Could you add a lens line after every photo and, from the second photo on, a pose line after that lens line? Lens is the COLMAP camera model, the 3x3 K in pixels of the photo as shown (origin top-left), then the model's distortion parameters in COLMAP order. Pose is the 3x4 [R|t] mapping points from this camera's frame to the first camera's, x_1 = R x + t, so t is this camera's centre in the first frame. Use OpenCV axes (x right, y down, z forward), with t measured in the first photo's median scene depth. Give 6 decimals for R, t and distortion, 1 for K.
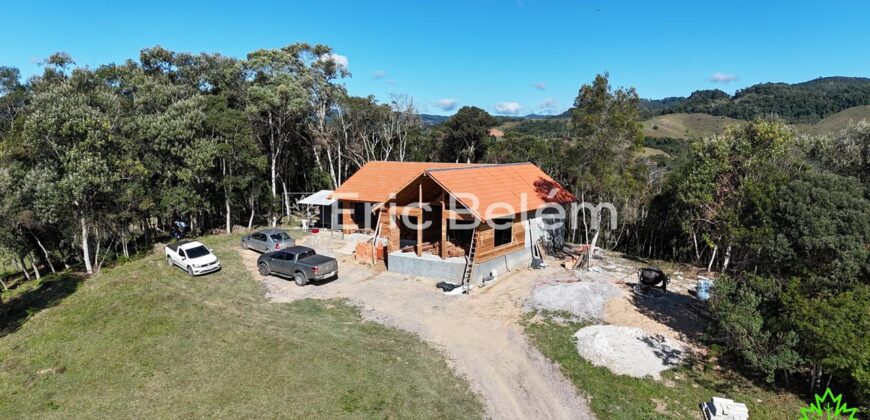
lens RADIAL K [[638.0, 0, 435.0], [0, 638.0, 210.0], [0, 0, 1]] dist [0.084278, -0.090074]
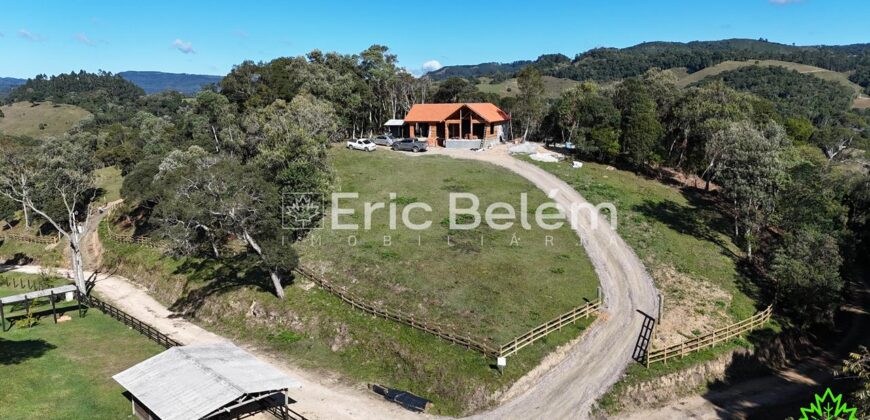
lens RADIAL K [[638.0, 0, 435.0], [0, 638.0, 210.0], [0, 0, 1]] dist [0.084278, -0.090074]
pose [[0.975965, -0.055383, 0.210775, -0.594313], [0.043837, 0.997291, 0.059067, 0.175674], [-0.213475, -0.048408, 0.975748, -1.269952]]
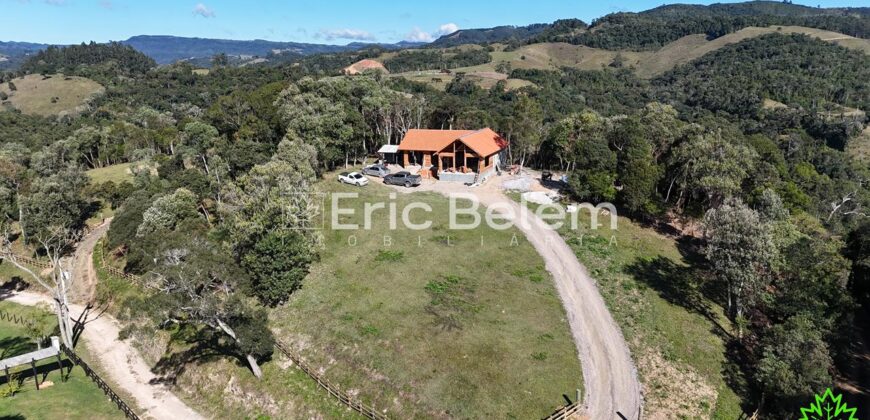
lens RADIAL K [[638.0, 0, 435.0], [0, 638.0, 210.0], [0, 0, 1]] dist [0.084278, -0.090074]
pose [[0.980432, -0.063725, 0.186261, -0.501352], [0.043005, 0.992636, 0.113240, -0.058692], [-0.192106, -0.103014, 0.975953, -1.225523]]
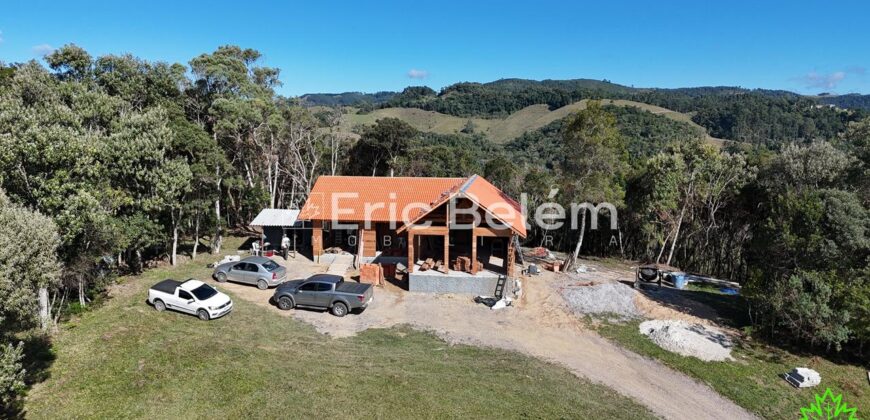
lens RADIAL K [[638.0, 0, 435.0], [0, 638.0, 210.0], [0, 0, 1]] dist [0.084278, -0.090074]
pose [[0.908504, -0.050653, 0.414796, -0.415834], [0.044830, 0.998712, 0.023769, -0.049649], [-0.415466, -0.002999, 0.909604, 0.069208]]
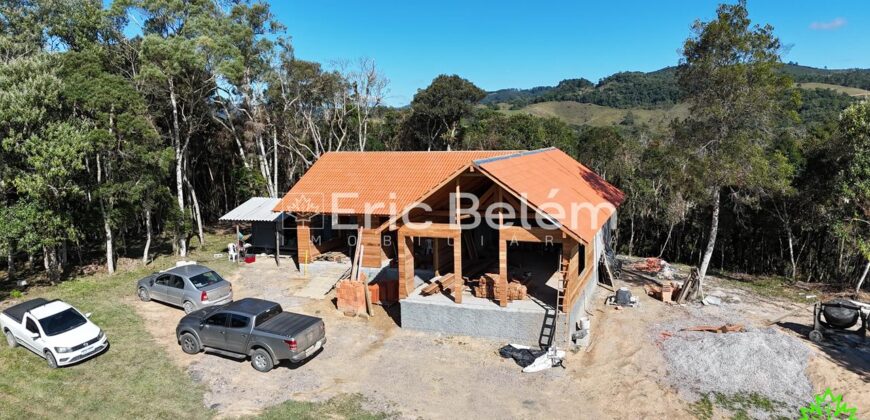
lens RADIAL K [[638.0, 0, 435.0], [0, 638.0, 210.0], [0, 0, 1]] dist [0.084278, -0.090074]
pose [[0.981745, -0.047853, 0.184084, -0.140568], [0.045409, 0.998816, 0.017471, -0.025717], [-0.184702, -0.008792, 0.982755, 0.361189]]
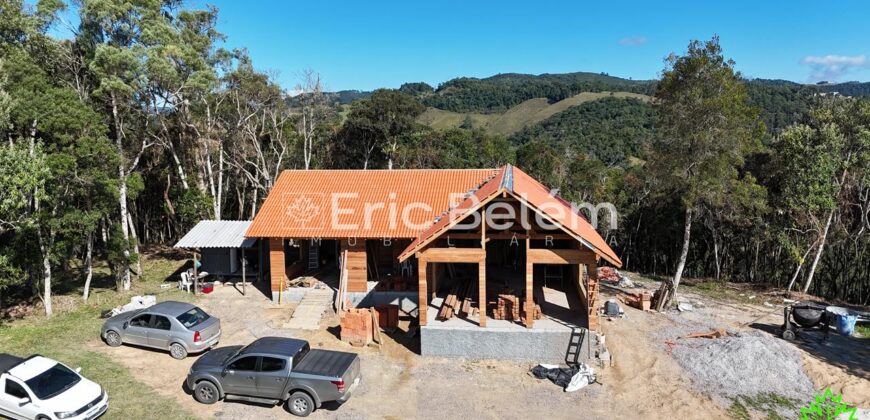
lens RADIAL K [[638.0, 0, 435.0], [0, 638.0, 210.0], [0, 0, 1]] dist [0.084278, -0.090074]
pose [[0.906809, -0.070896, 0.415536, -0.285098], [0.064915, 0.997483, 0.028523, -0.054655], [-0.416513, 0.001110, 0.909129, 0.412142]]
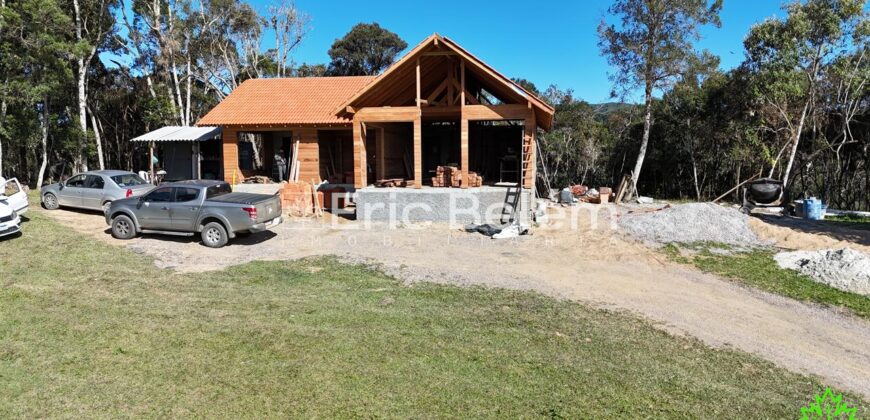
lens RADIAL K [[638.0, 0, 435.0], [0, 638.0, 210.0], [0, 0, 1]] dist [0.084278, -0.090074]
pose [[0.926822, -0.042398, 0.373100, -0.212035], [0.054707, 0.998250, -0.022459, 0.097071], [-0.371495, 0.041226, 0.927519, 0.394581]]
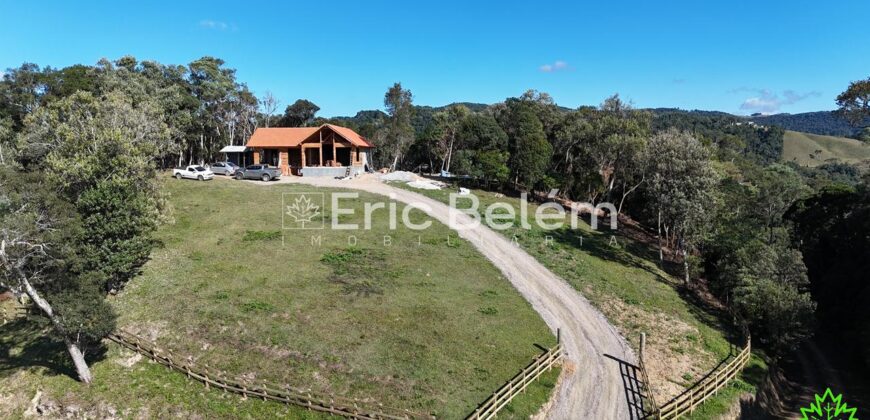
lens RADIAL K [[638.0, 0, 435.0], [0, 638.0, 210.0], [0, 0, 1]] dist [0.084278, -0.090074]
pose [[0.878204, -0.054736, 0.475144, -0.626705], [0.067930, 0.997633, -0.010628, 0.234373], [-0.473438, 0.041610, 0.879844, -0.898623]]
